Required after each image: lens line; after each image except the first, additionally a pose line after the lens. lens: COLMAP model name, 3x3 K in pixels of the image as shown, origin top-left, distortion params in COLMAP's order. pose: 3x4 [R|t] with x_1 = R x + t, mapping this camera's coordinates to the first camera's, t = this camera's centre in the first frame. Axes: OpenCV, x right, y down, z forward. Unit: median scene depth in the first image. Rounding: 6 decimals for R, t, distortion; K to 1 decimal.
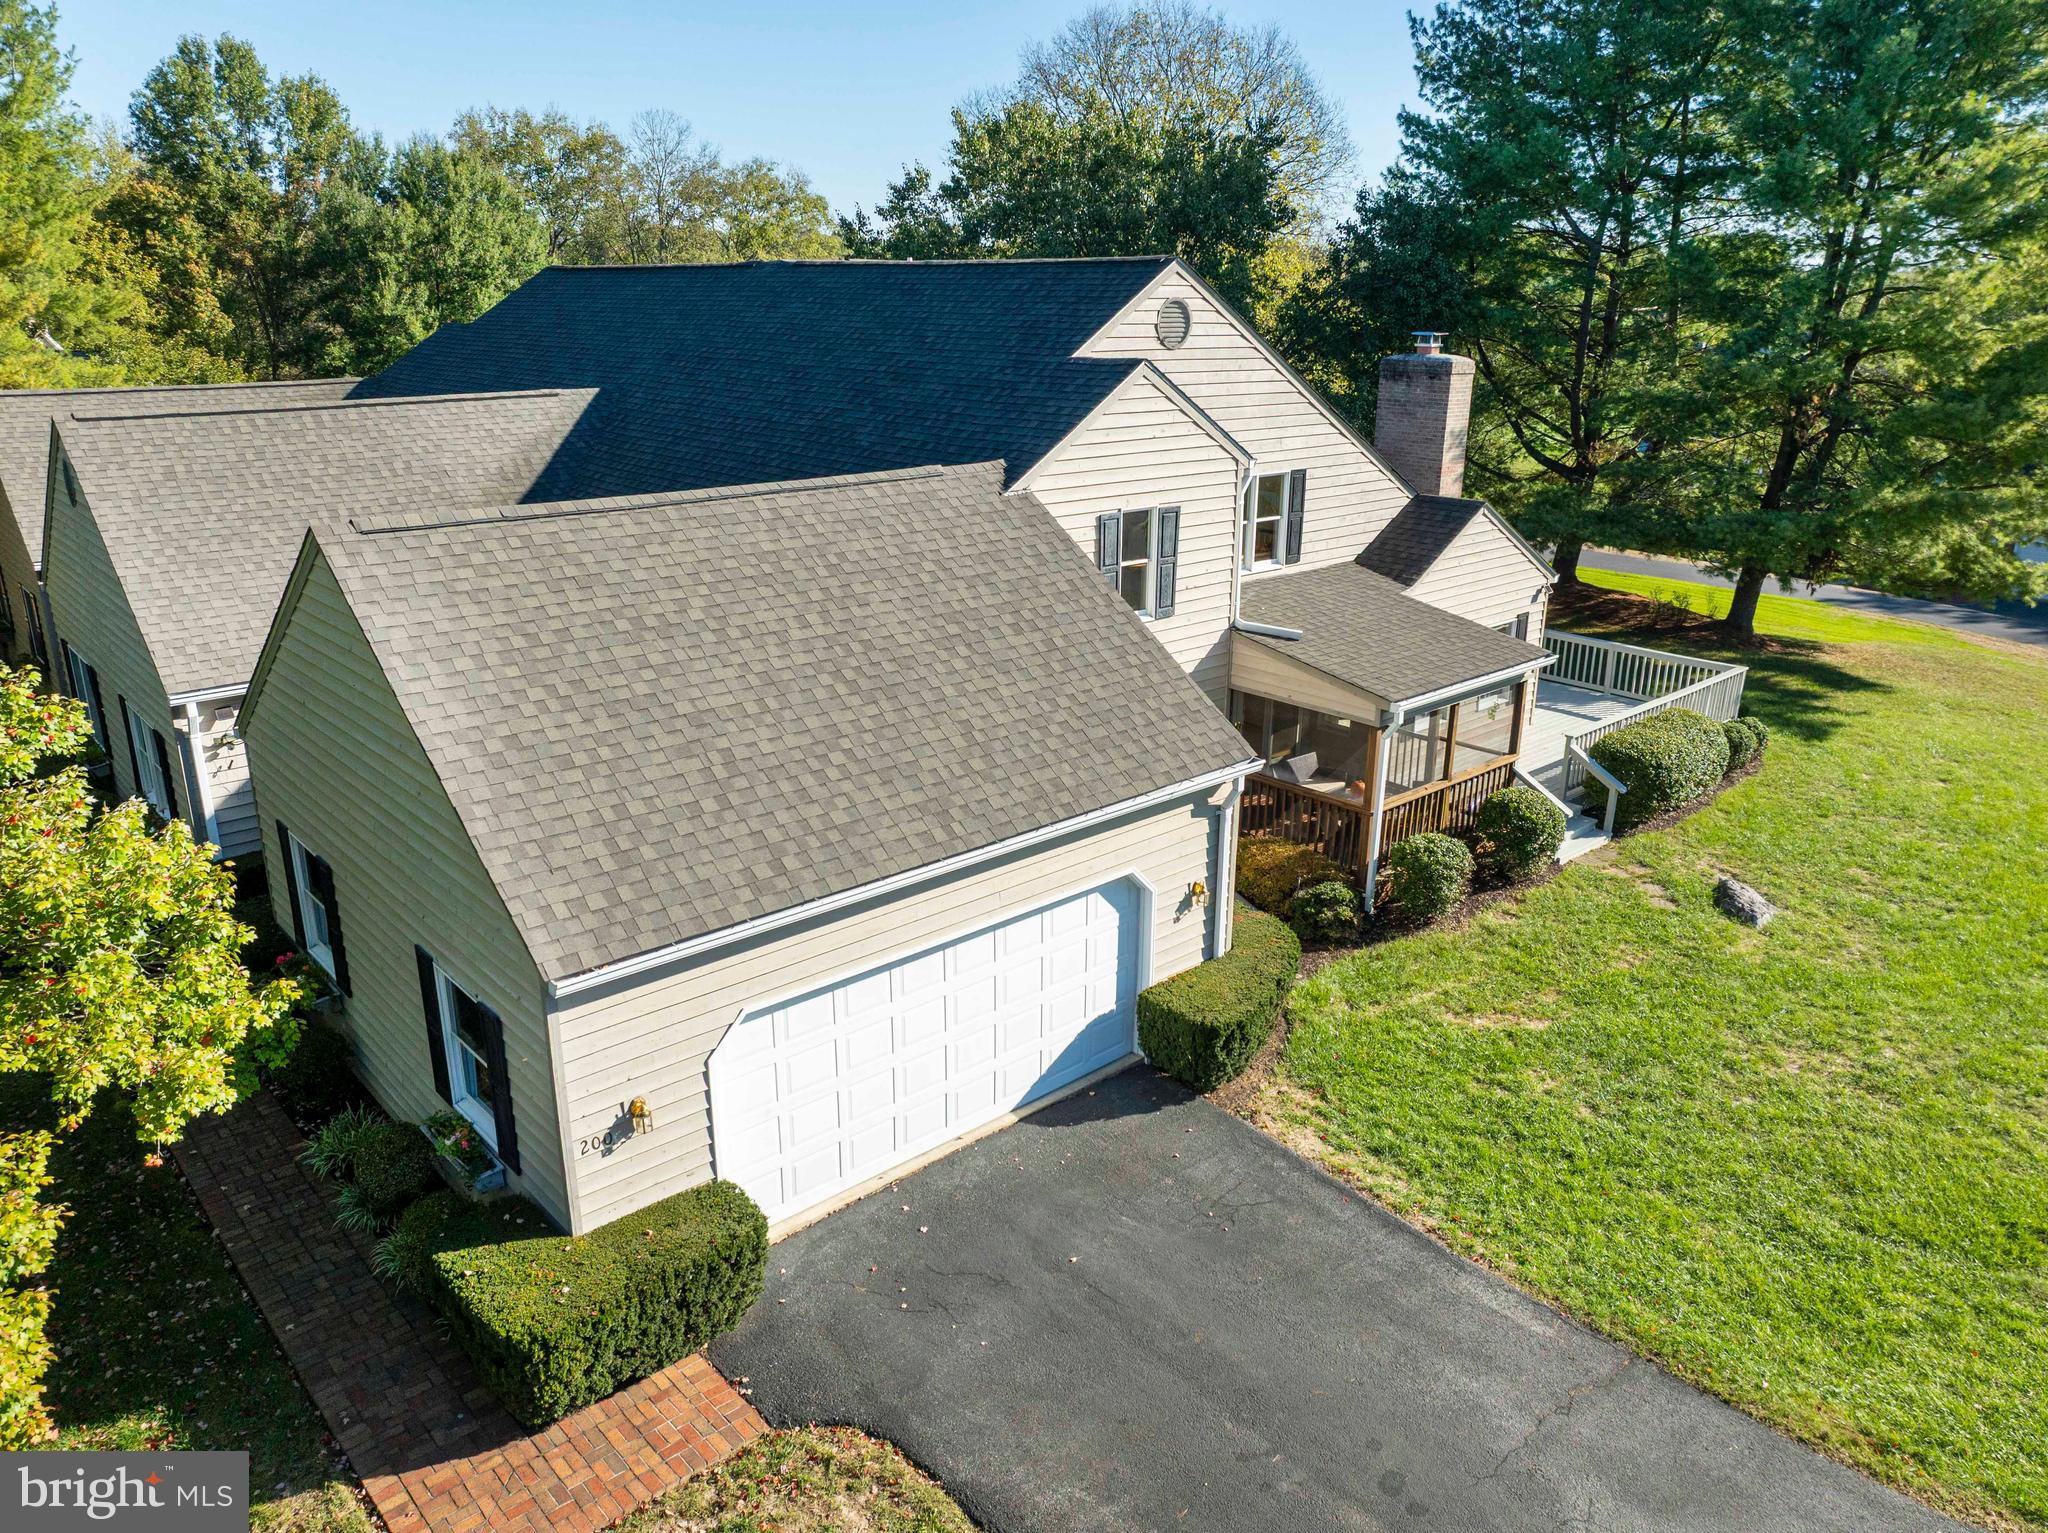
lens RADIAL K [[1435.4, 0, 1024.0], [0, 1435.4, 766.5], [0, 0, 1]] dist [-0.036761, 0.001160]
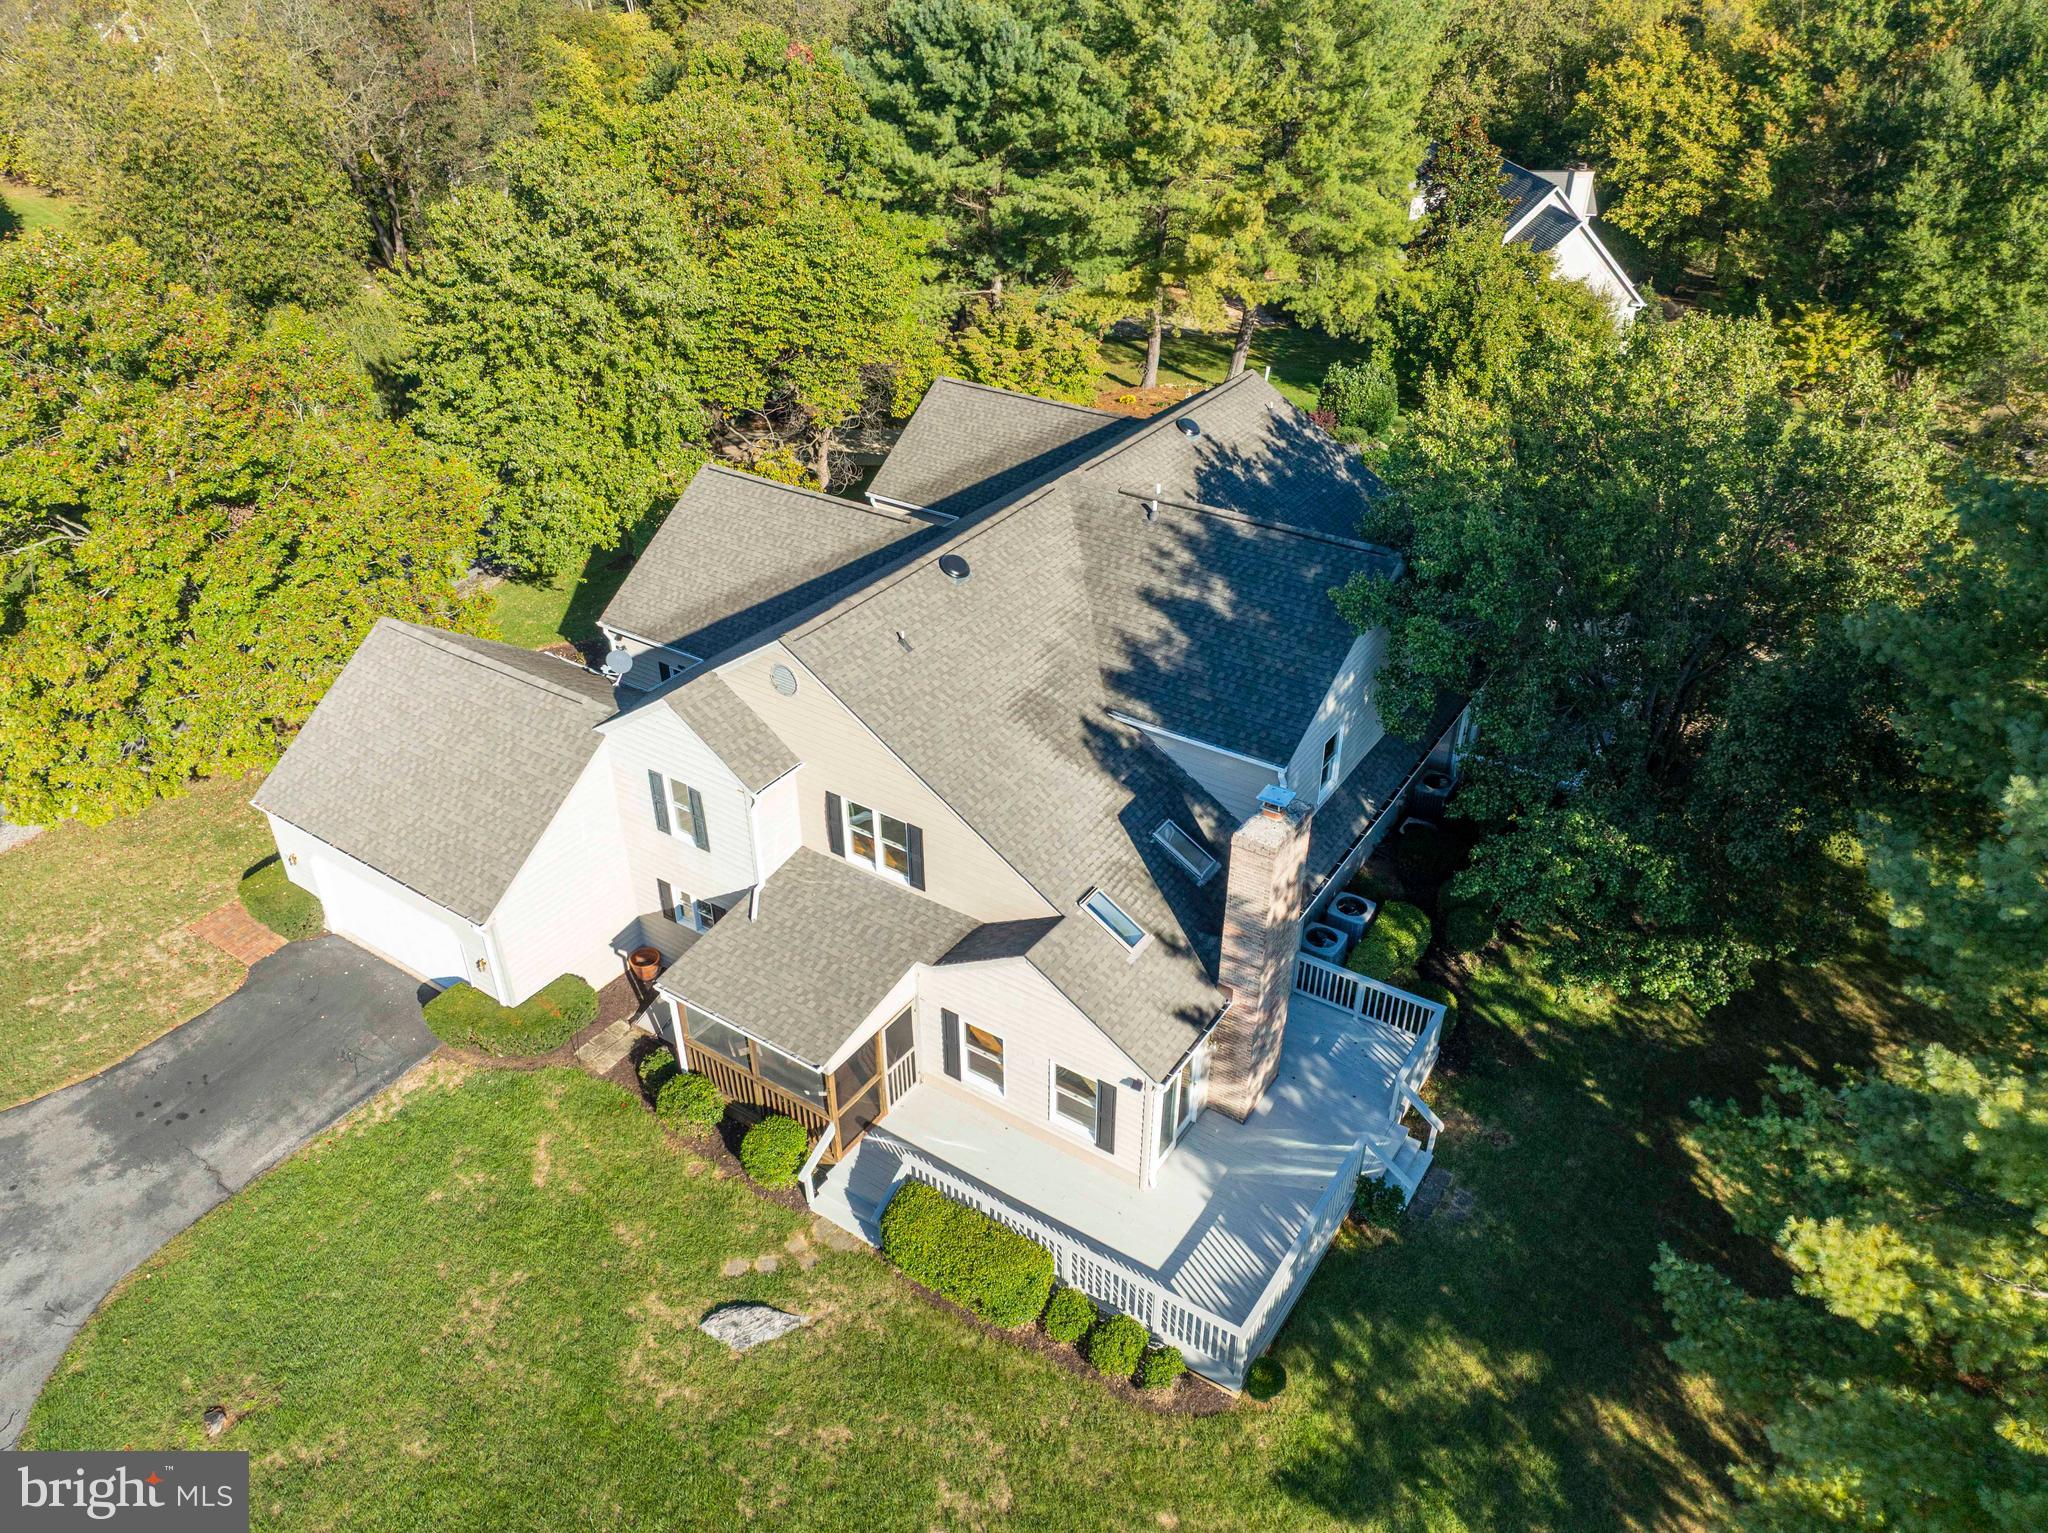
lens RADIAL K [[1438.2, 0, 1024.0], [0, 1438.2, 766.5], [0, 0, 1]] dist [-0.037005, -0.001368]
pose [[0.248895, 0.506480, -0.825548, 1.799742], [-0.298212, 0.851037, 0.432210, -1.212697], [0.921478, 0.138613, 0.362858, 0.979731]]
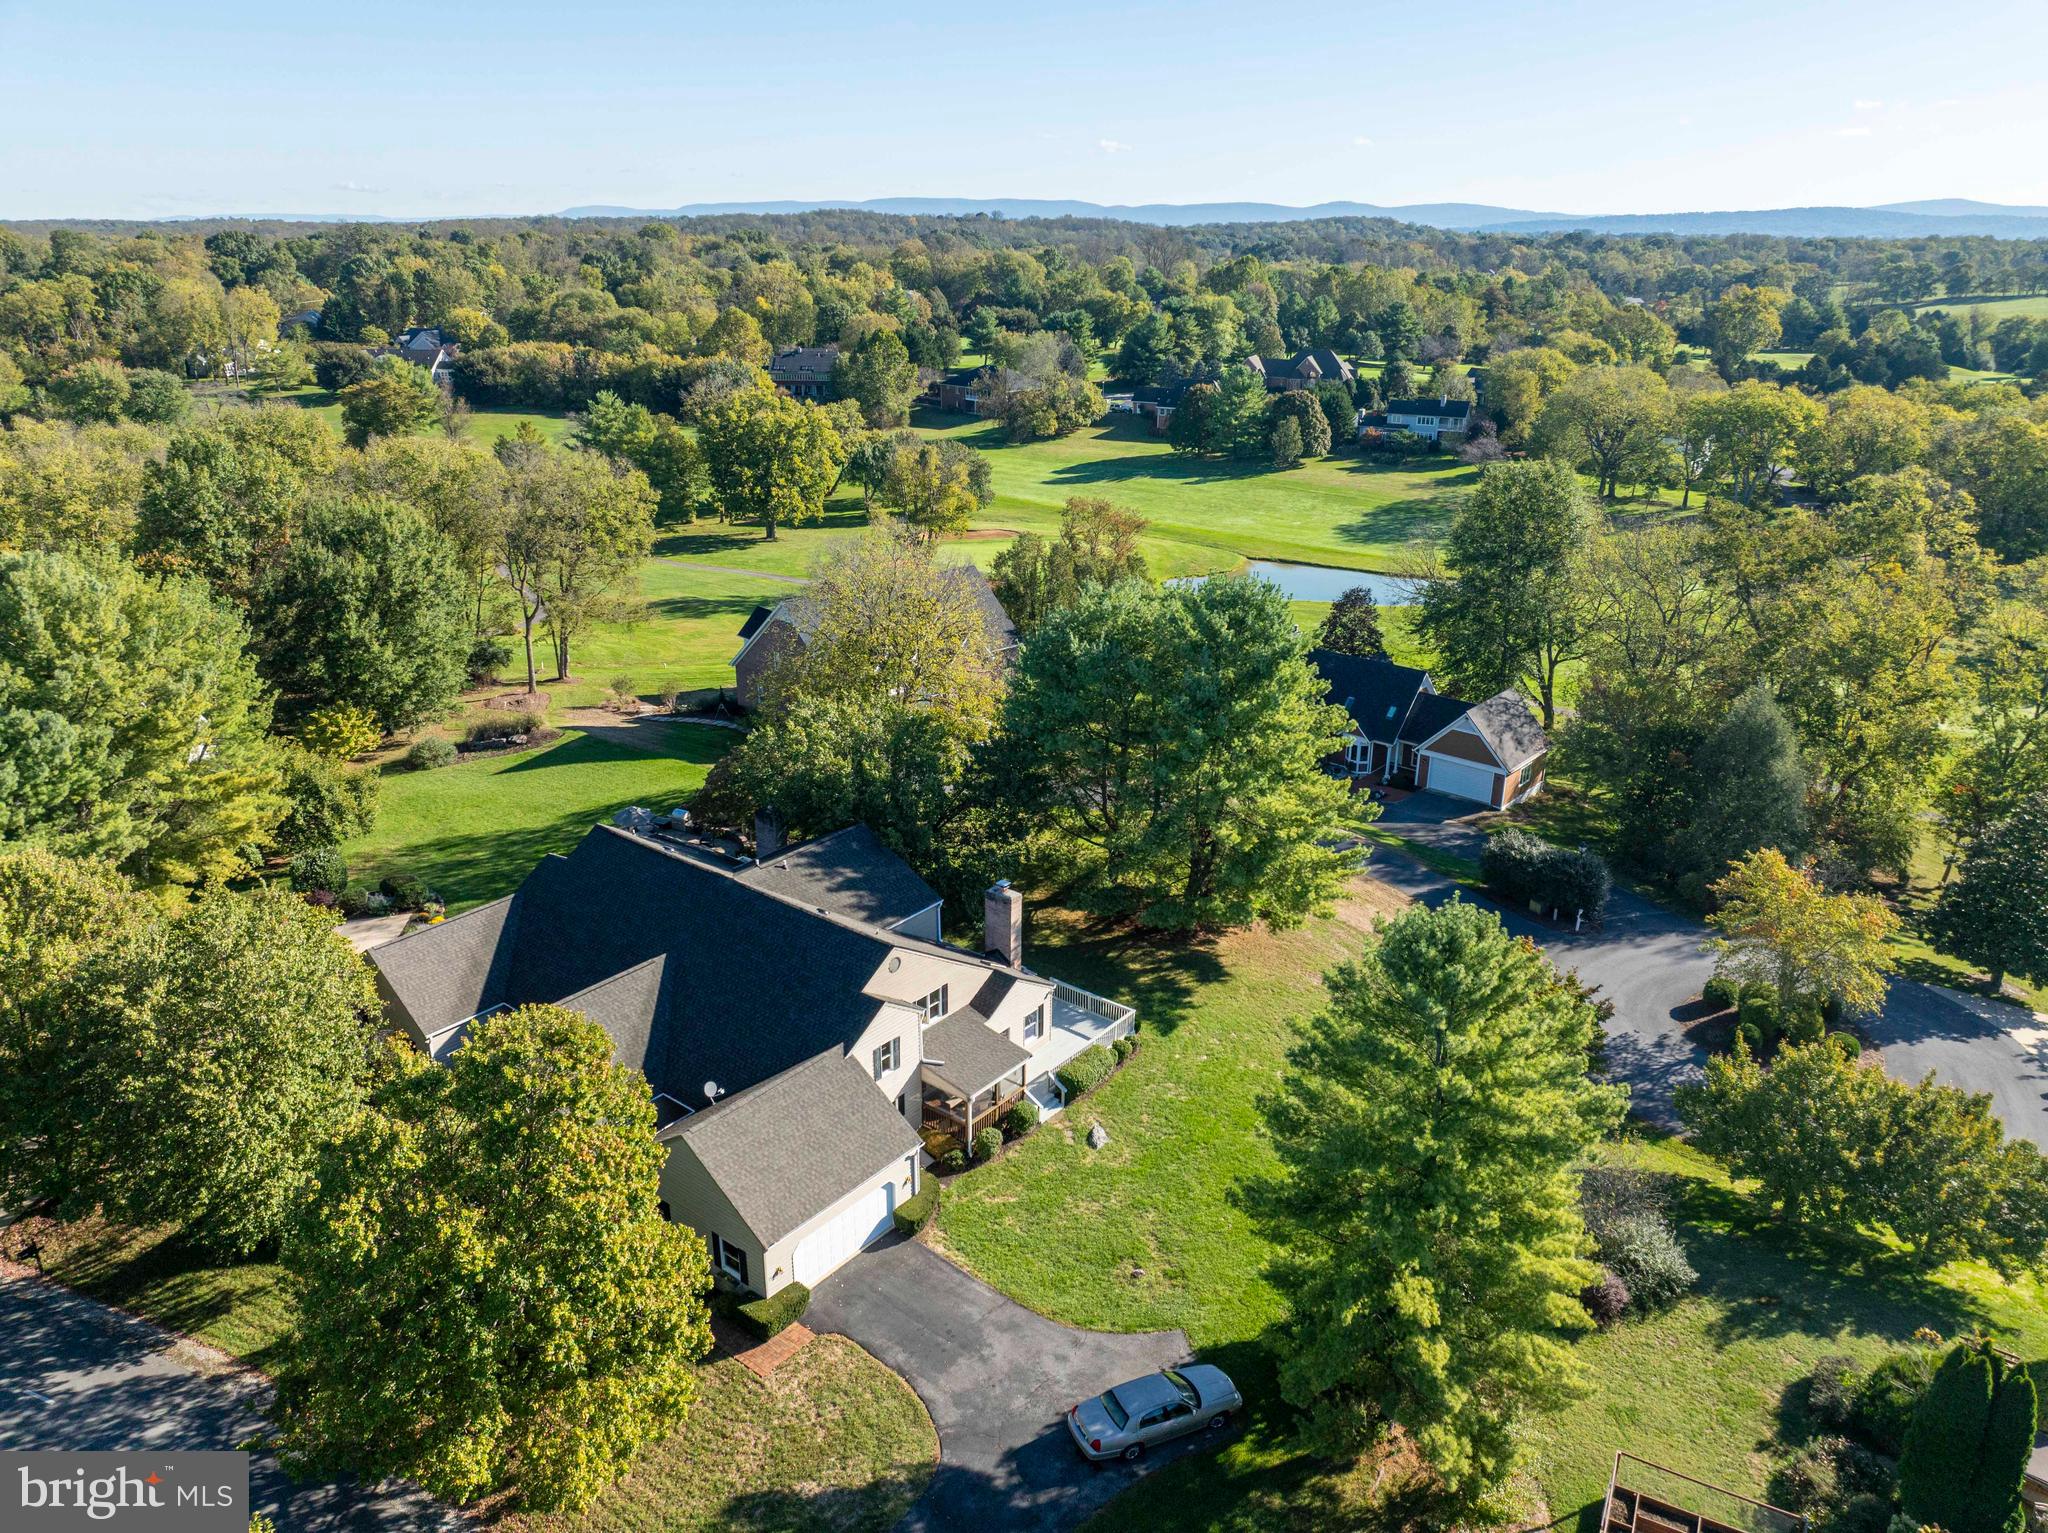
lens RADIAL K [[1438.2, 0, 1024.0], [0, 1438.2, 766.5], [0, 0, 1]] dist [-0.037005, -0.001368]
pose [[0.986151, -0.056300, 0.156001, -0.096484], [0.050542, 0.997895, 0.040634, -1.107104], [-0.157960, -0.032187, 0.986921, -2.620774]]
